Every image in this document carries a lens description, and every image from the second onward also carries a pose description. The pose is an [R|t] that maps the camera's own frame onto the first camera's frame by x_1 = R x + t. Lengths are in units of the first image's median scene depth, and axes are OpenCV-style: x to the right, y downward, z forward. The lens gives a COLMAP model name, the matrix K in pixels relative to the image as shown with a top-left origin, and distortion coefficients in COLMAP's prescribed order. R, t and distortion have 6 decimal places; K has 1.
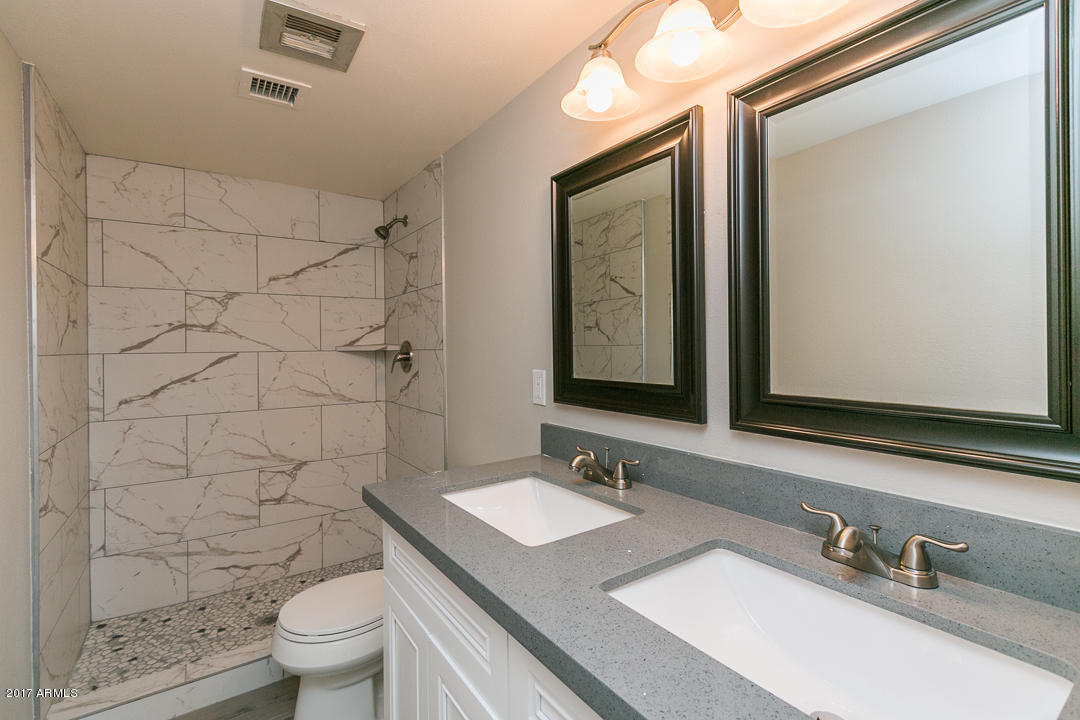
lens RADIAL K [[491.7, 0, 538.0], [0, 491.7, 351.9], [0, 0, 1]] dist [-0.001123, 0.000321]
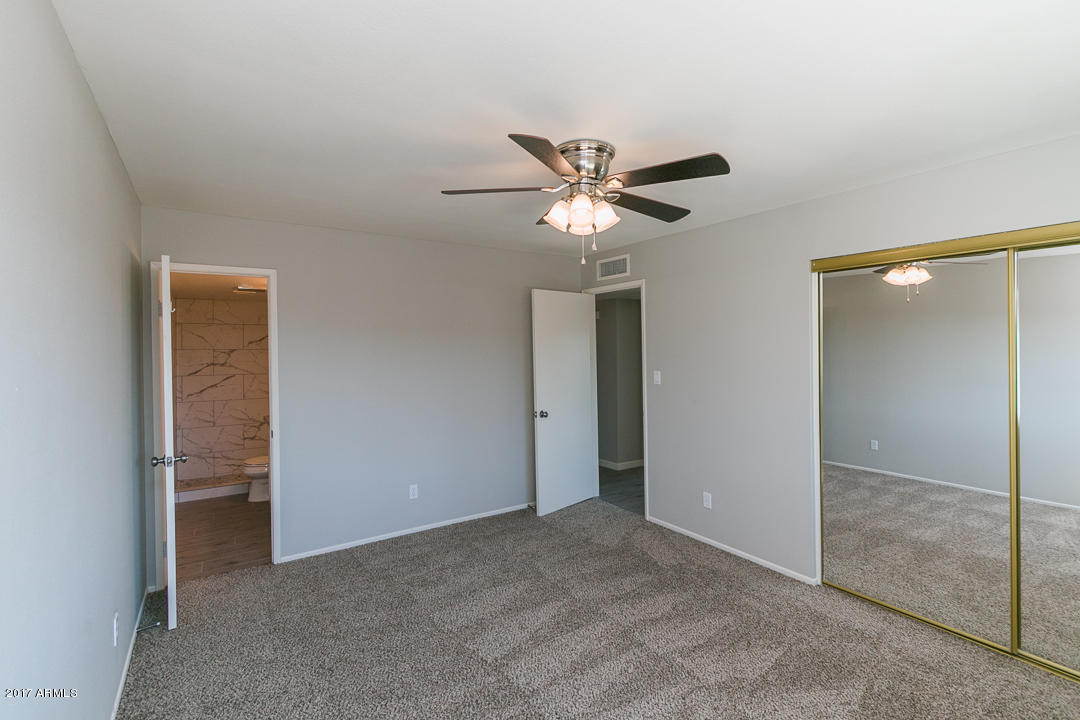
lens RADIAL K [[491.7, 0, 539.0], [0, 491.7, 357.1], [0, 0, 1]] dist [-0.001123, 0.000321]
pose [[0.999802, -0.002420, -0.019755, 0.920424], [0.002249, 0.999960, -0.008689, -0.061364], [0.019775, 0.008643, 0.999767, -1.367791]]
